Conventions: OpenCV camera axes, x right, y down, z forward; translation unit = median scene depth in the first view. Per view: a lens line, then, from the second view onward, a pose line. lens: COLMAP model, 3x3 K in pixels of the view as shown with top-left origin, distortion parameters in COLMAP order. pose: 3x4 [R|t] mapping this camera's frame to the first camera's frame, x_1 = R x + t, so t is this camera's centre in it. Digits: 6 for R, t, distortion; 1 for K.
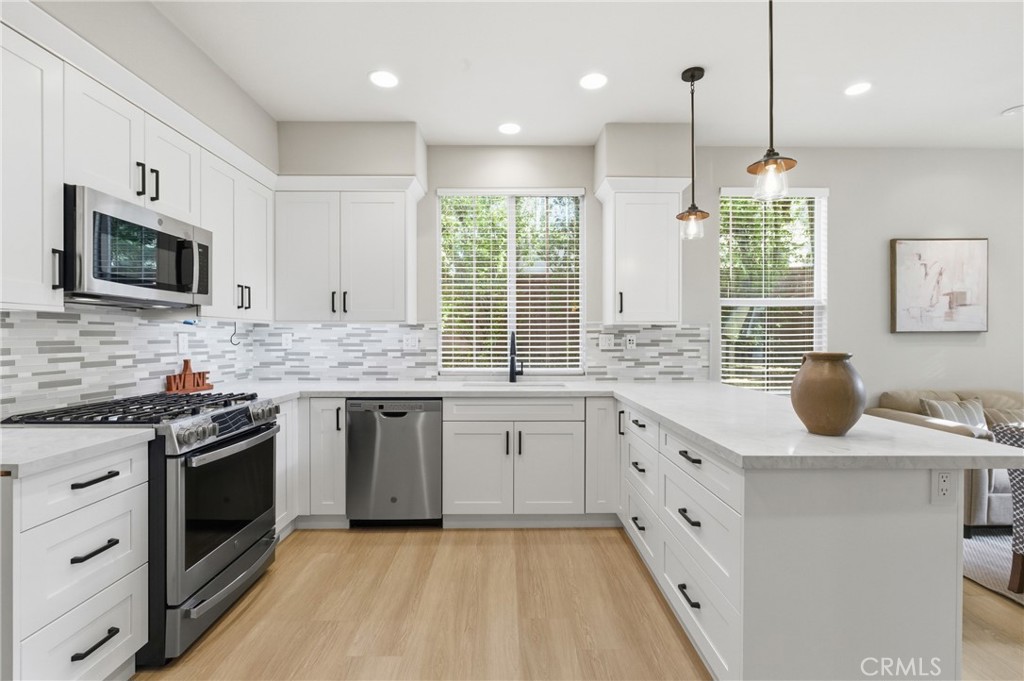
lens RADIAL K [[467.1, 0, 512.2], [0, 467.1, 336.4], [0, 0, 1]] dist [0.001012, 0.000299]
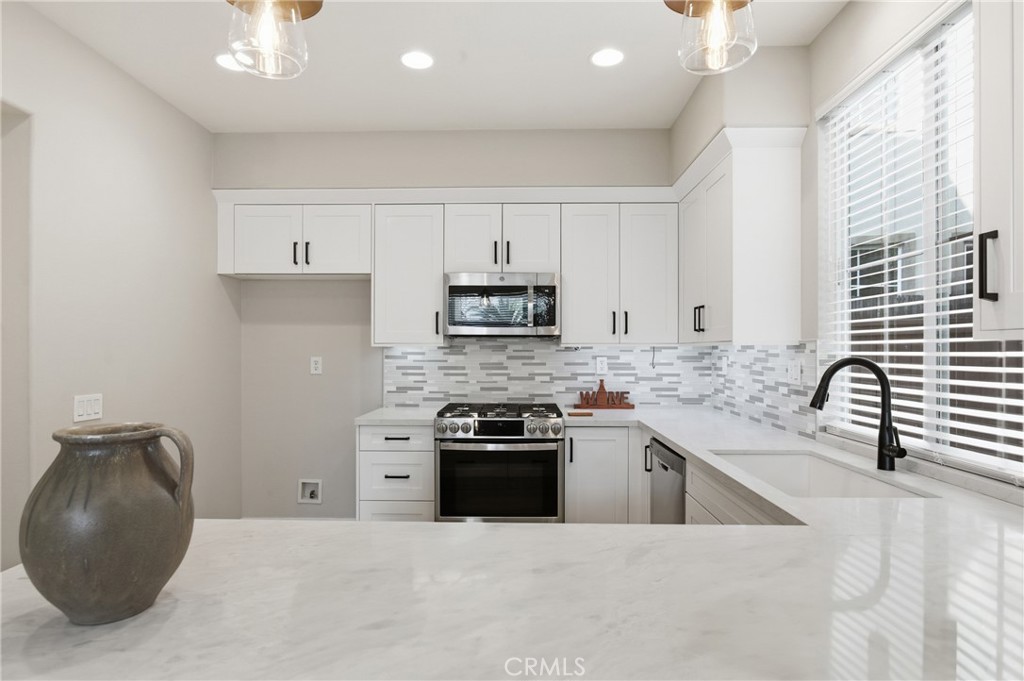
lens RADIAL K [[467.1, 0, 512.2], [0, 467.1, 336.4], [0, 0, 1]] dist [0.001012, 0.000299]
pose [[-0.037465, -0.032960, -0.998754, 0.569823], [0.002489, 0.999450, -0.033076, -0.023912], [0.999295, -0.003725, -0.037362, 0.981221]]
